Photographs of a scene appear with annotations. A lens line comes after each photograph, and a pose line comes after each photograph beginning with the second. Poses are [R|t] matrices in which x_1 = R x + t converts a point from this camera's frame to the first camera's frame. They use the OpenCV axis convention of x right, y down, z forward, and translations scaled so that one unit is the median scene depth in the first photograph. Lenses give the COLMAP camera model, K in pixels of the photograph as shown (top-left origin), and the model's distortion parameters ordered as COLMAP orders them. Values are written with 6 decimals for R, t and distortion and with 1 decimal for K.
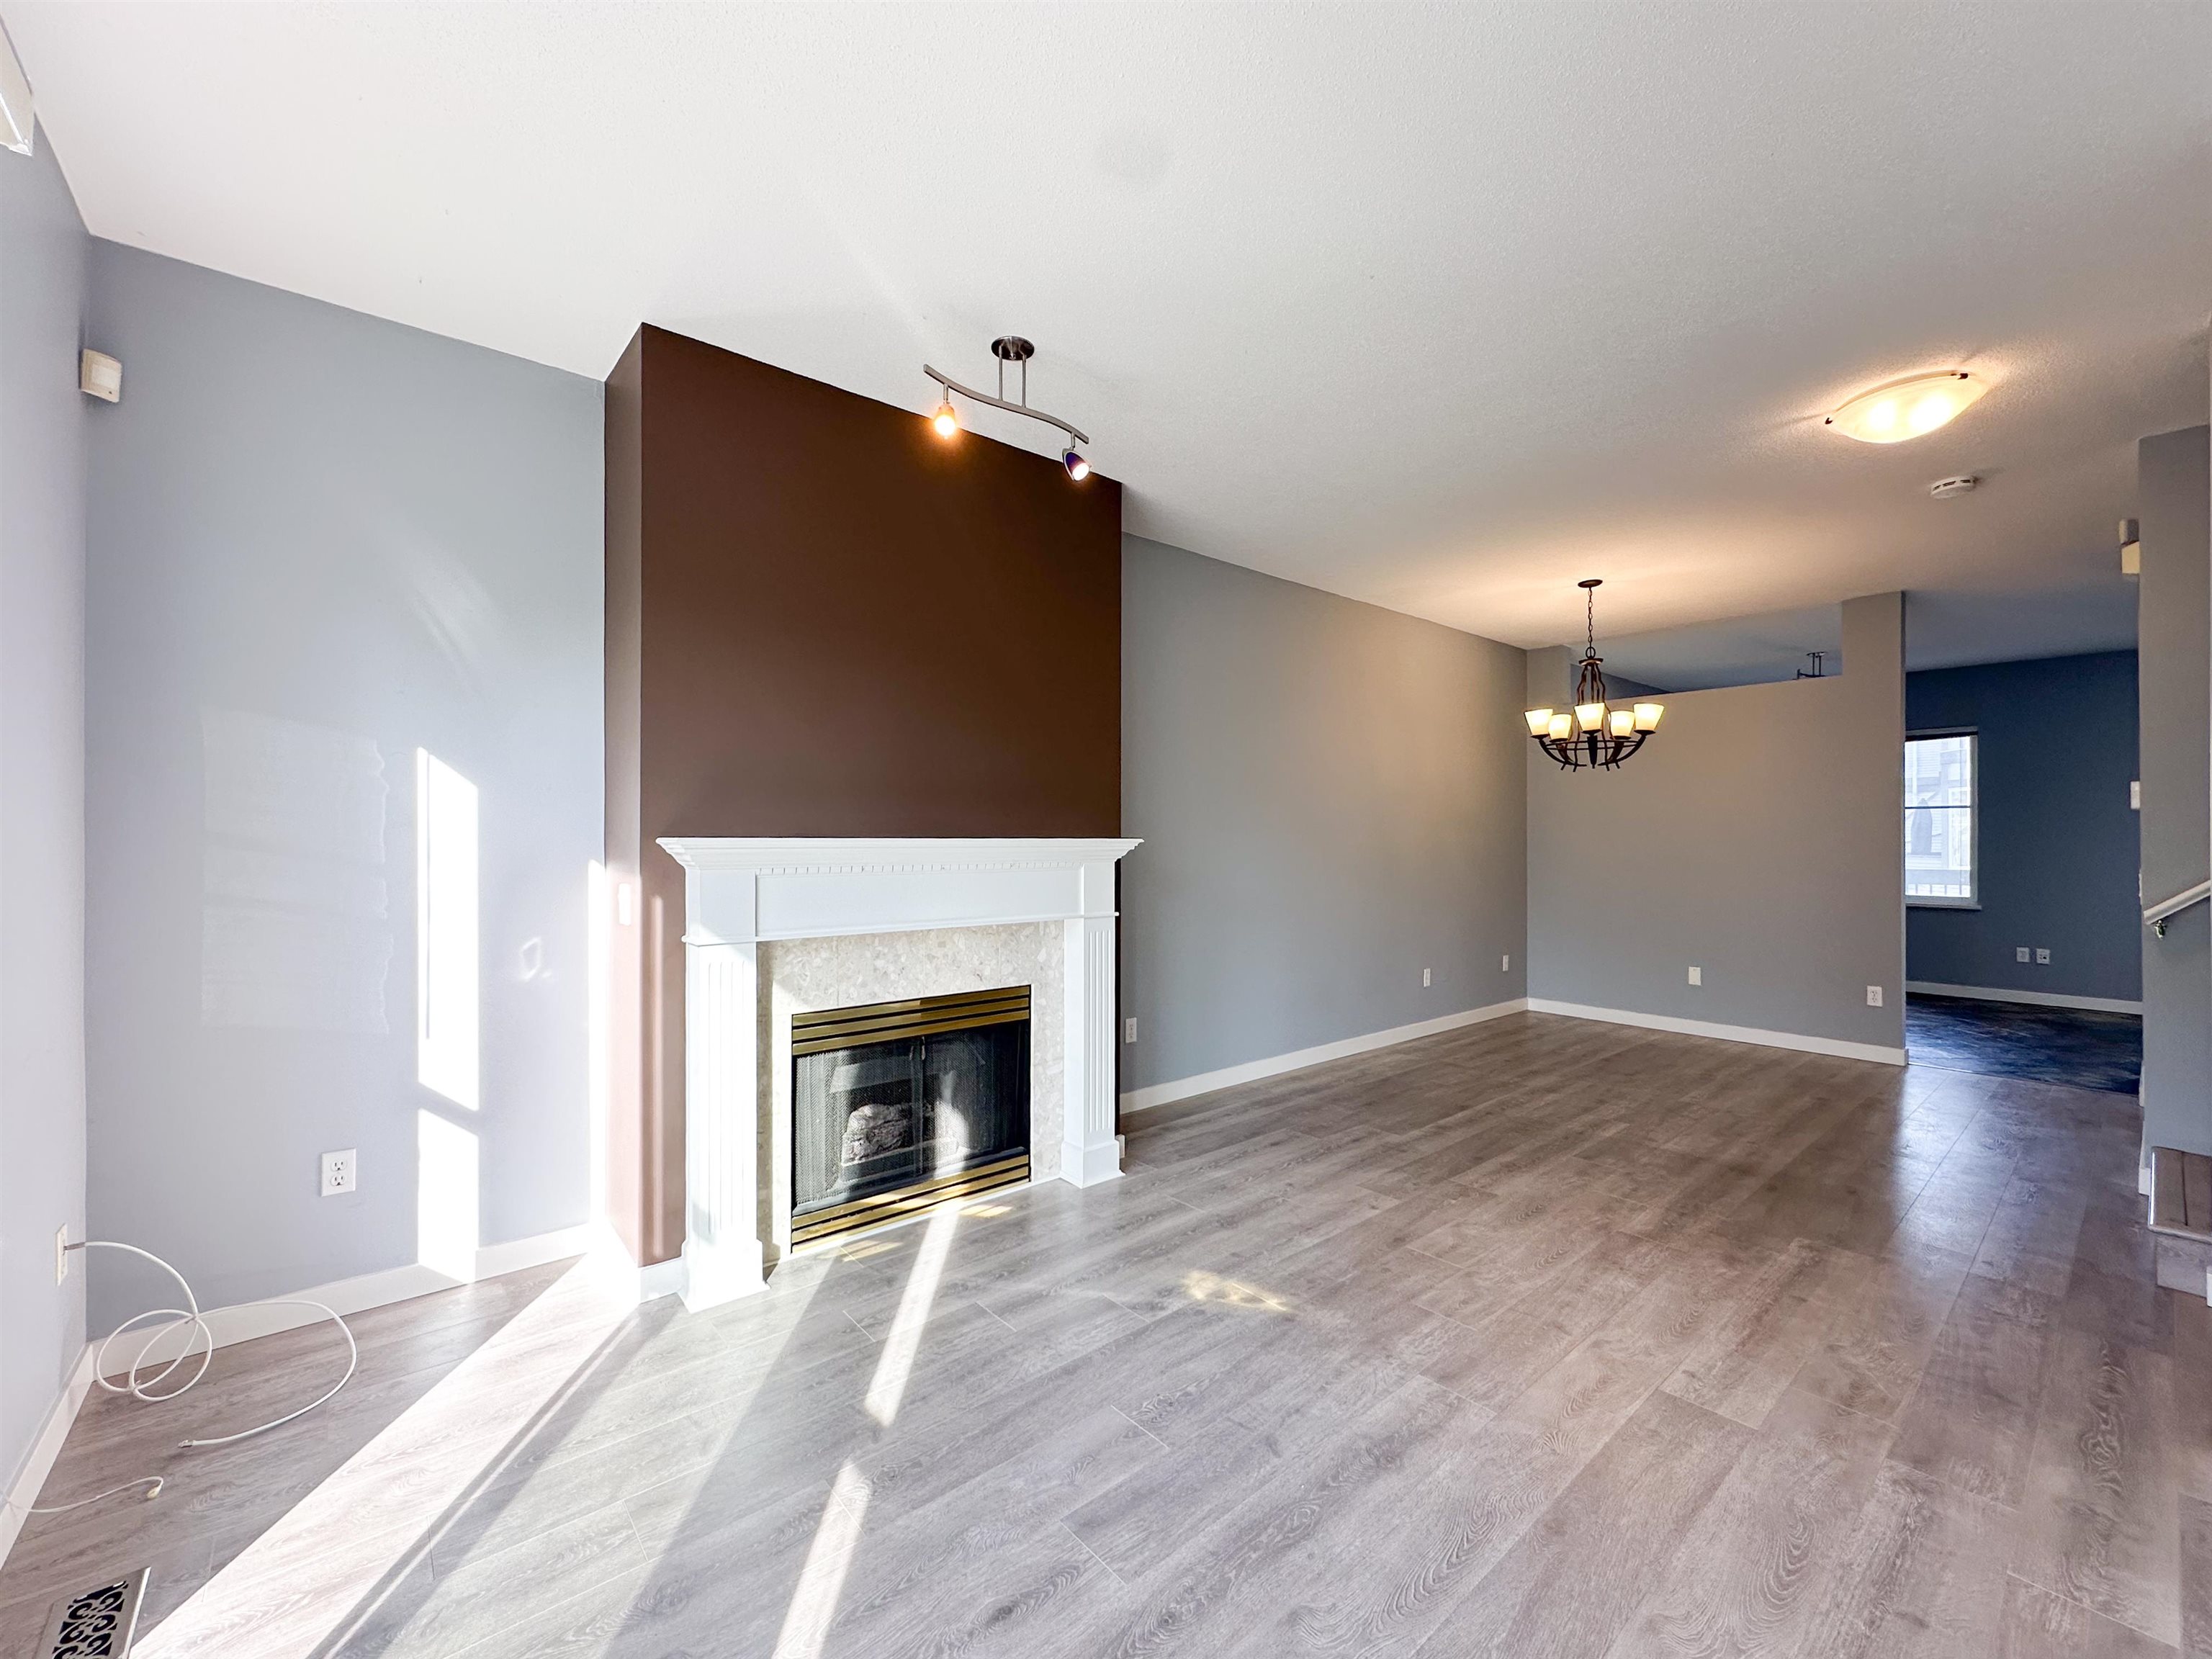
lens RADIAL K [[887.7, 0, 1102.0], [0, 887.7, 836.6], [0, 0, 1]] dist [0.002682, 0.000299]
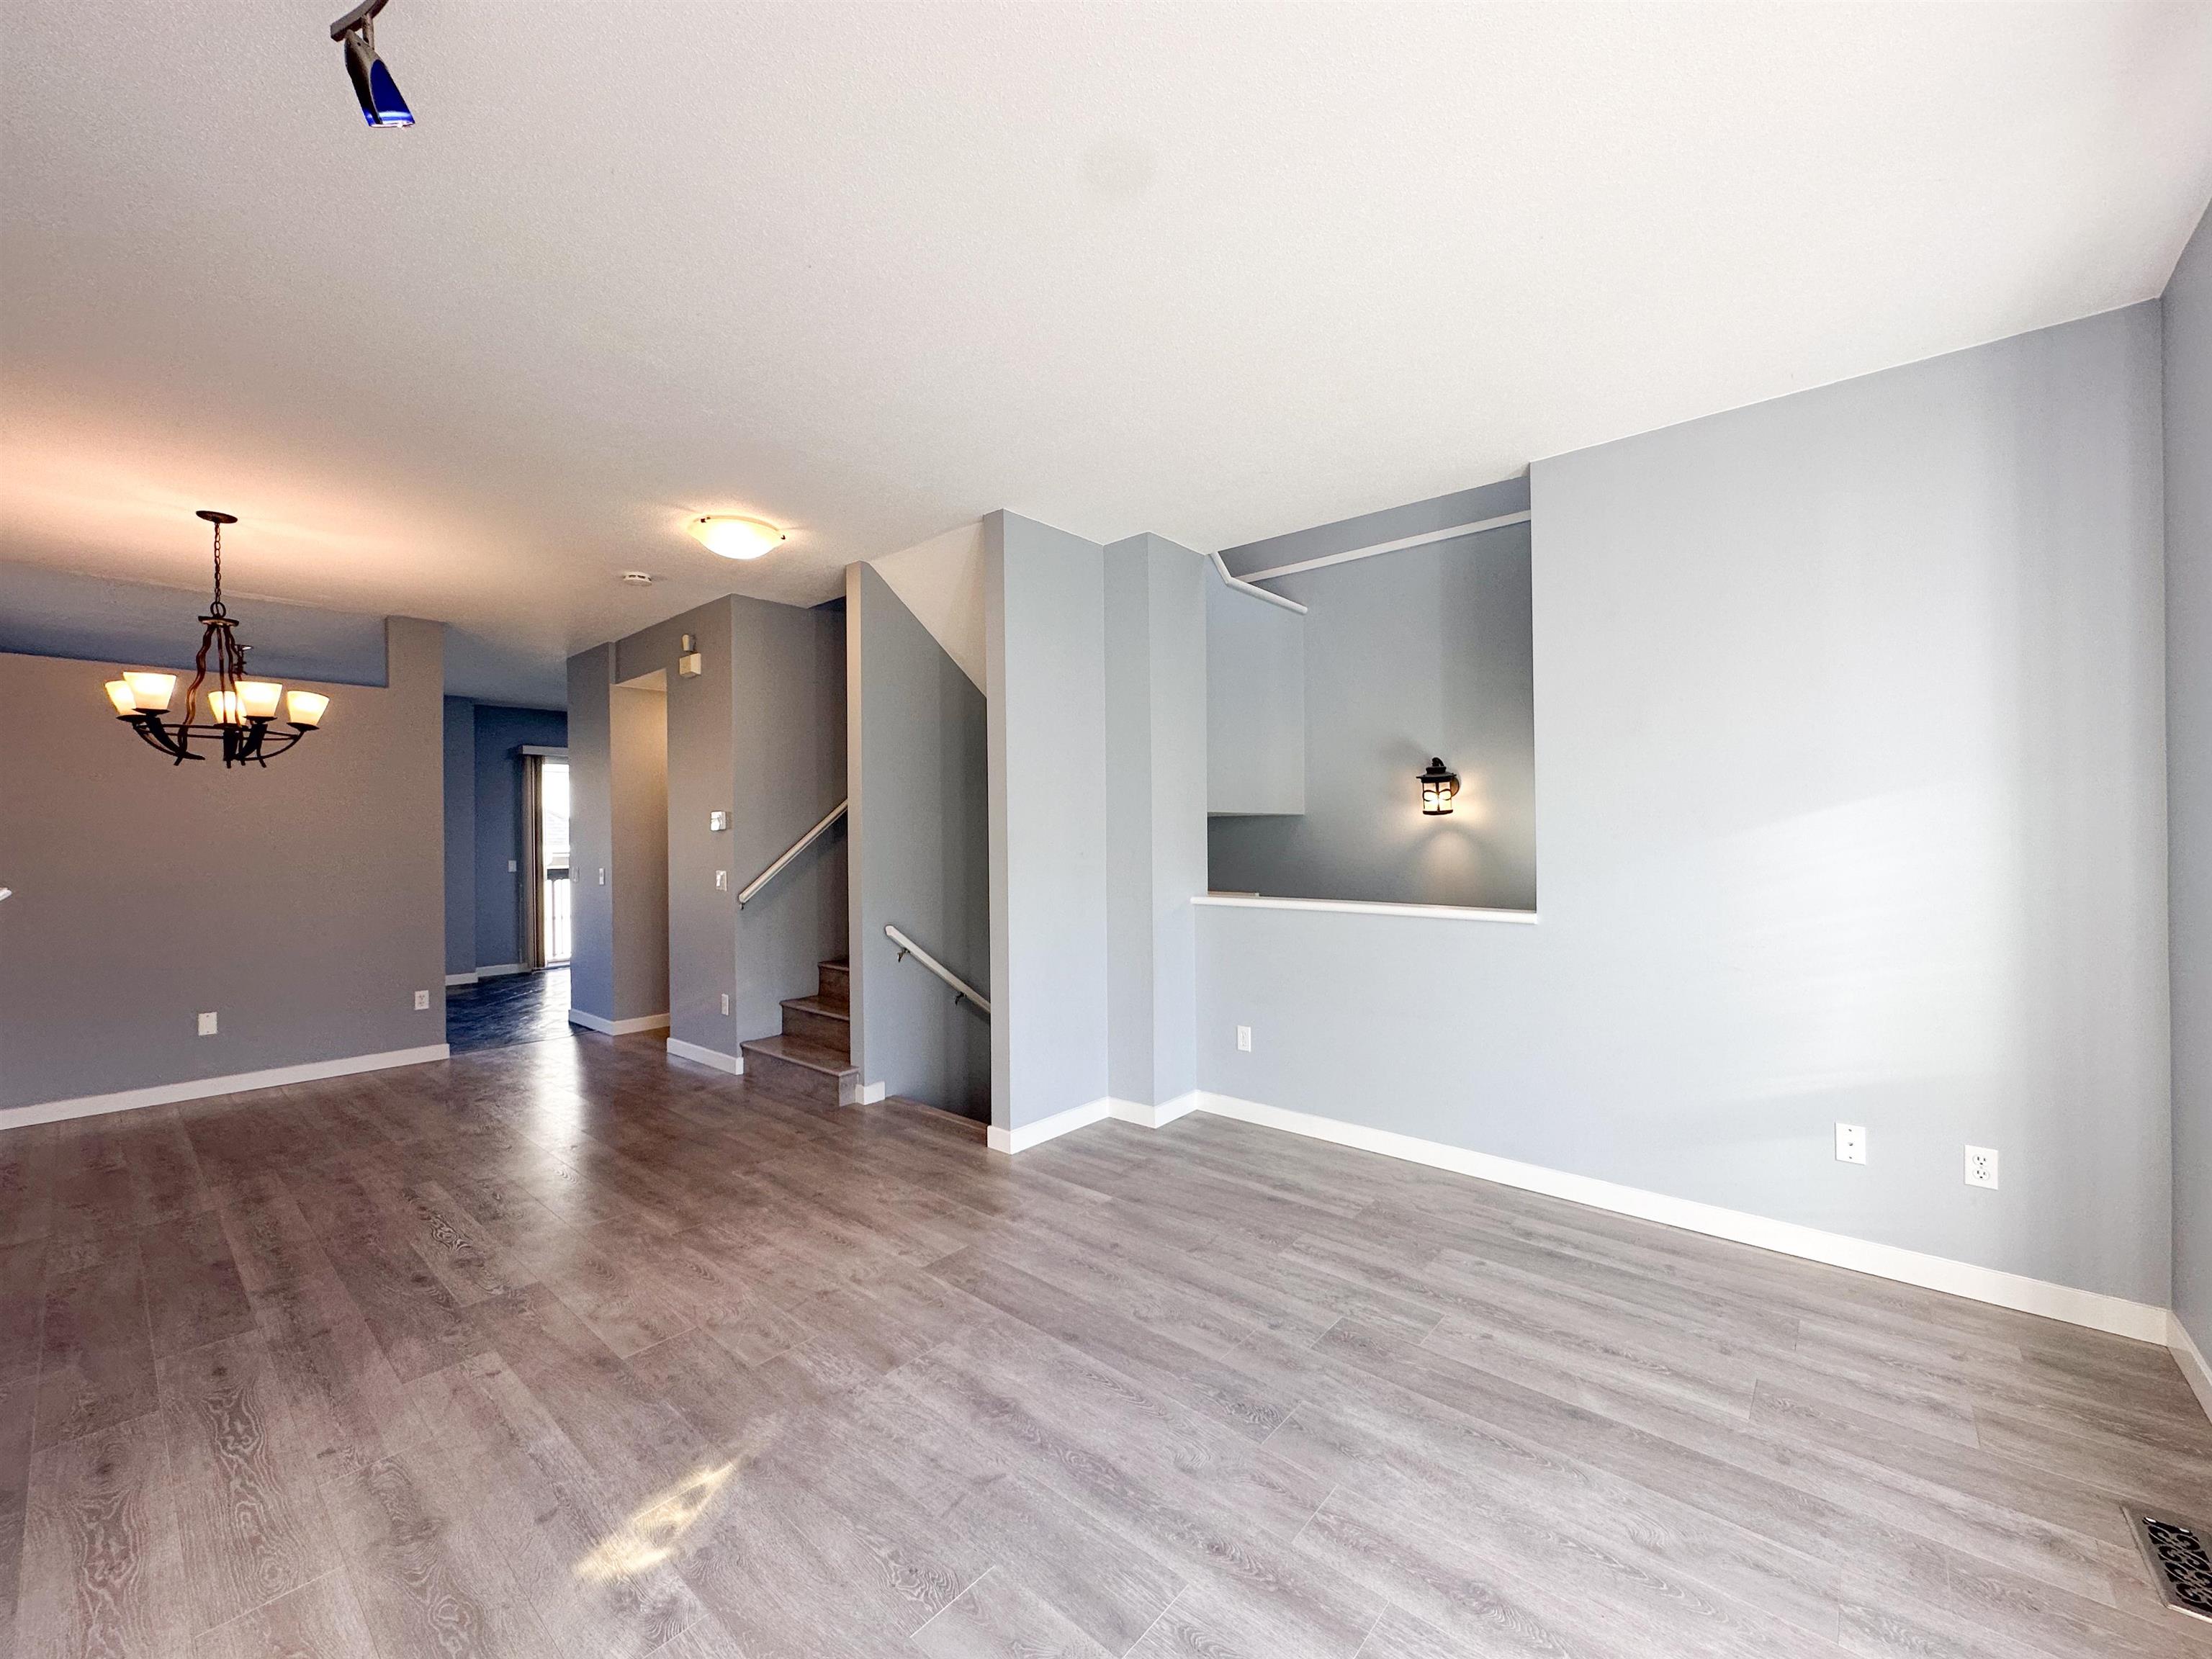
lens RADIAL K [[887.7, 0, 1096.9], [0, 887.7, 823.5], [0, 0, 1]] dist [0.002682, 0.000299]
pose [[-0.154520, 0.012956, 0.987905, -0.537363], [0.005561, 0.999910, -0.012243, -0.022191], [-0.987974, 0.003602, -0.154579, 0.678849]]
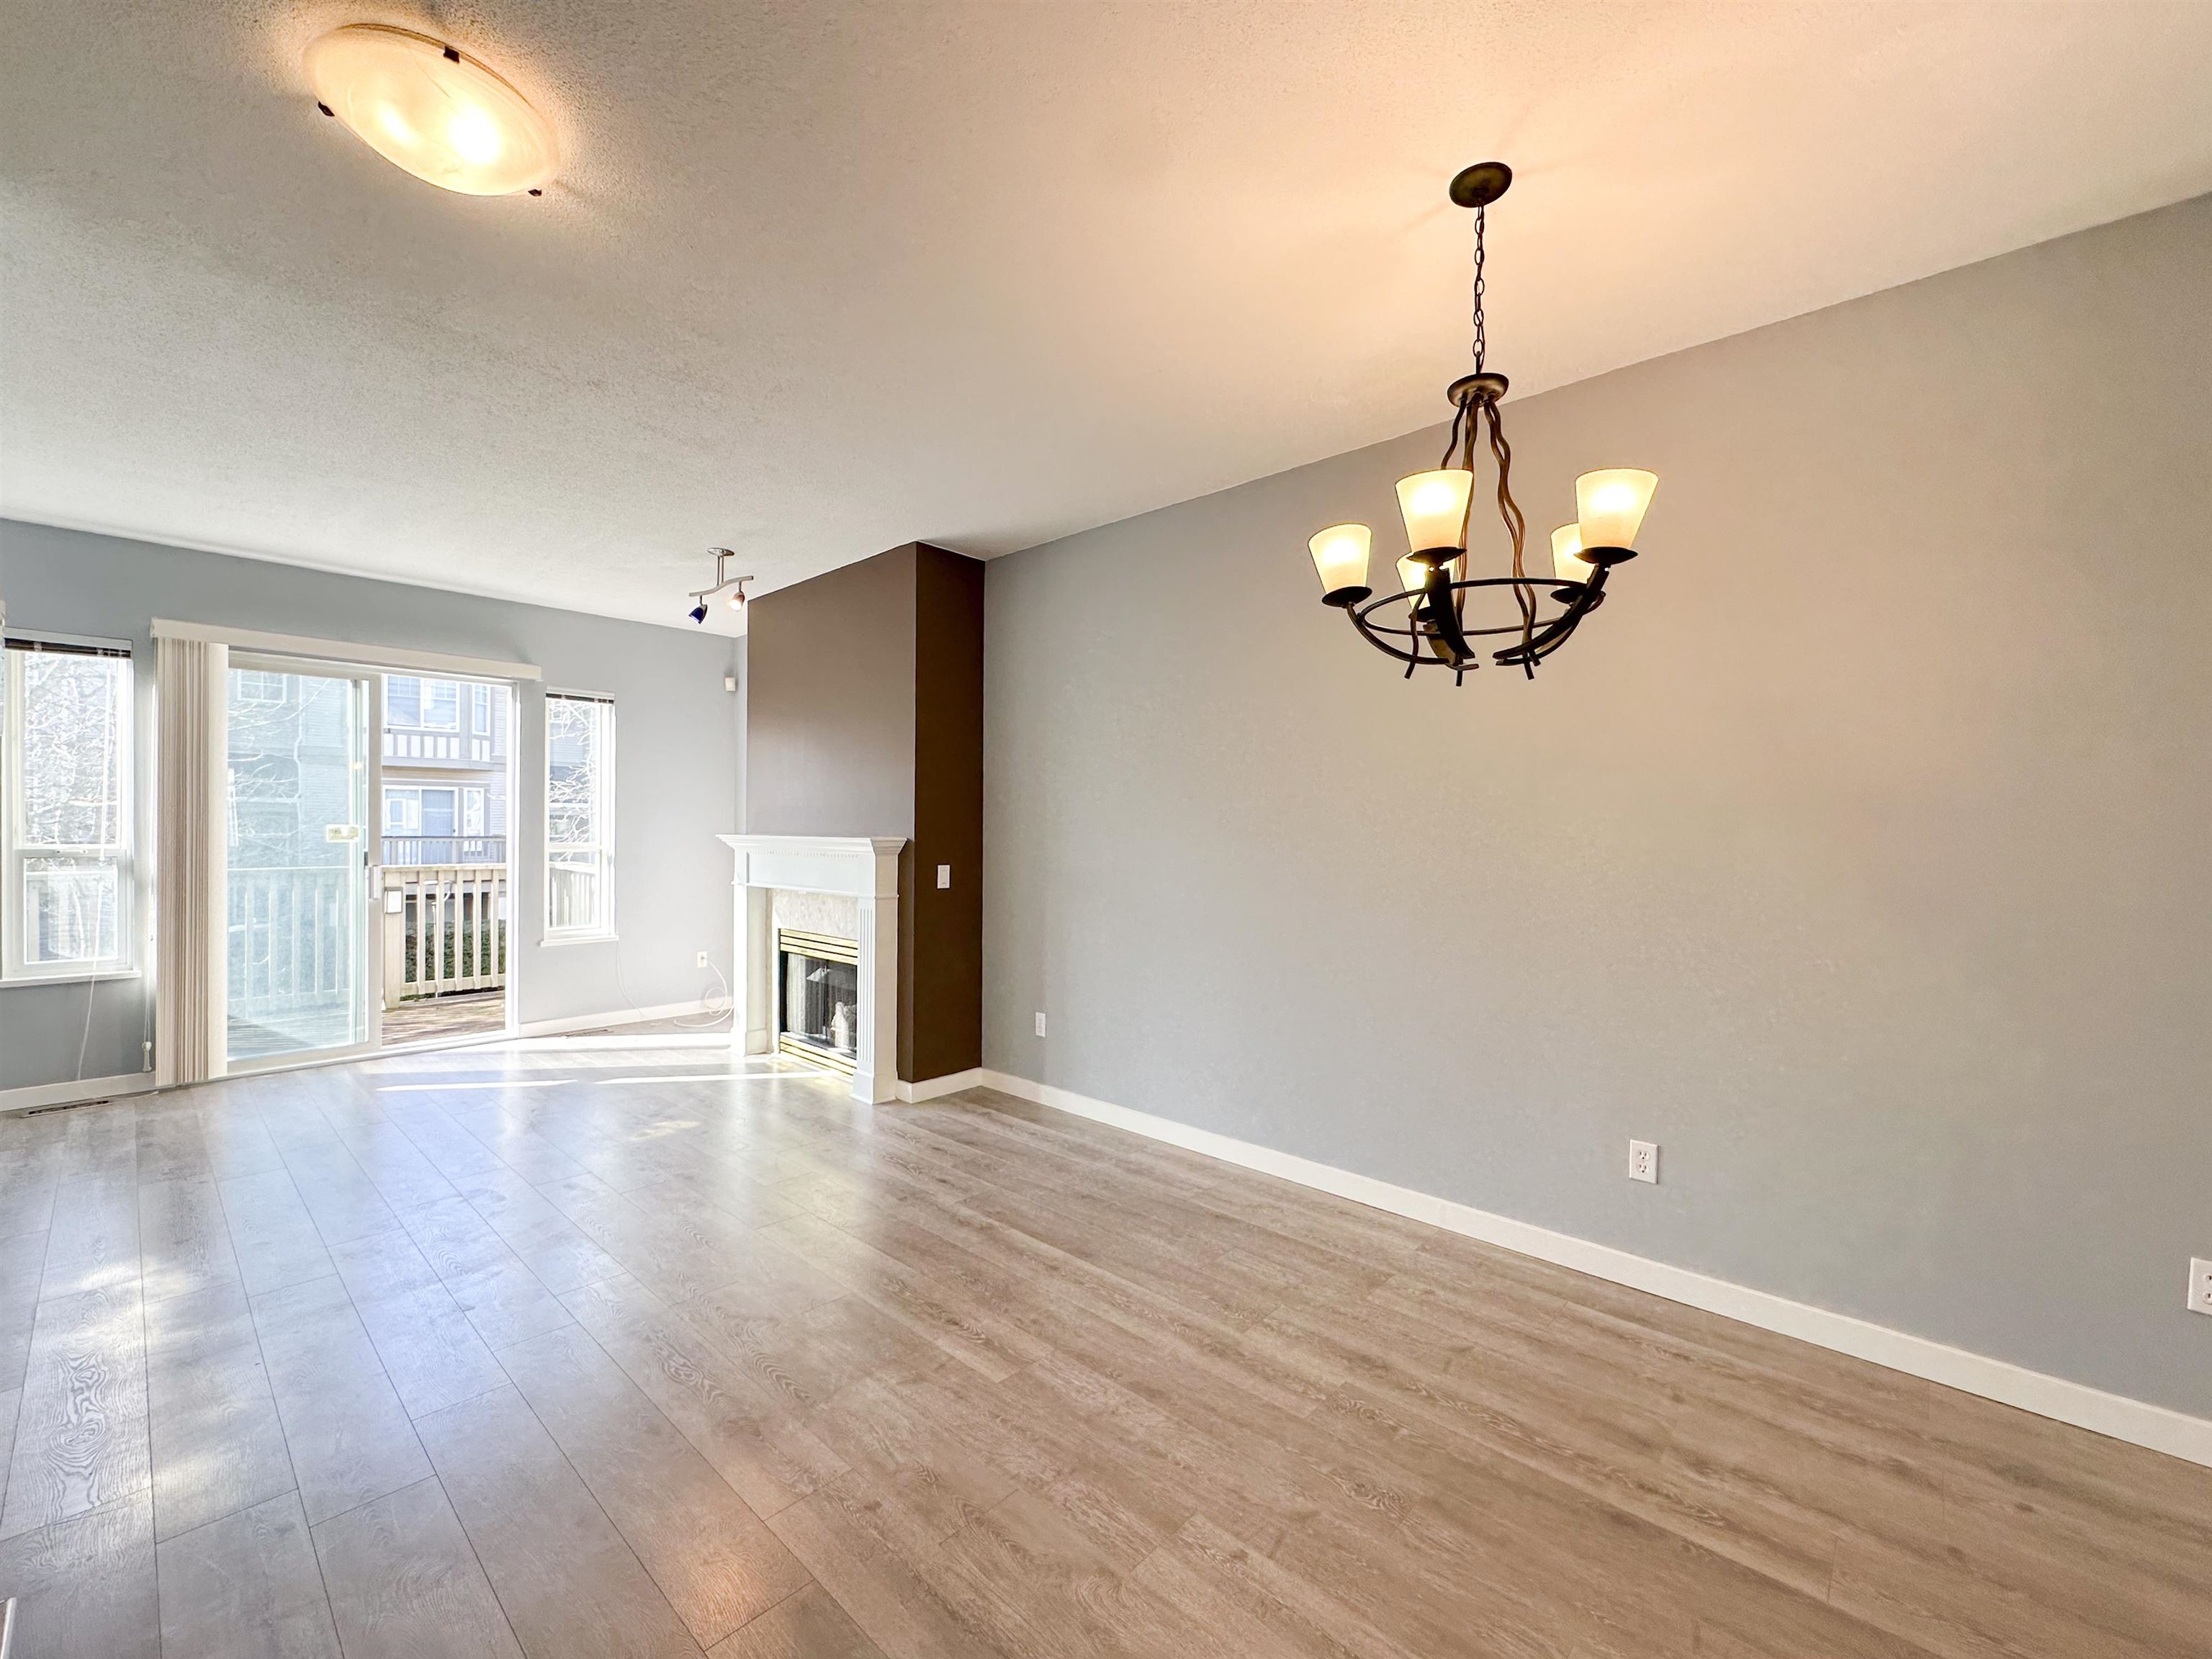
lens RADIAL K [[887.7, 0, 1107.7], [0, 887.7, 826.2], [0, 0, 1]] dist [0.002682, 0.000299]
pose [[0.145074, -0.003459, -0.989415, 1.585166], [-0.004671, 0.999980, -0.004181, -0.011618], [0.989410, 0.005228, 0.145055, 1.380373]]
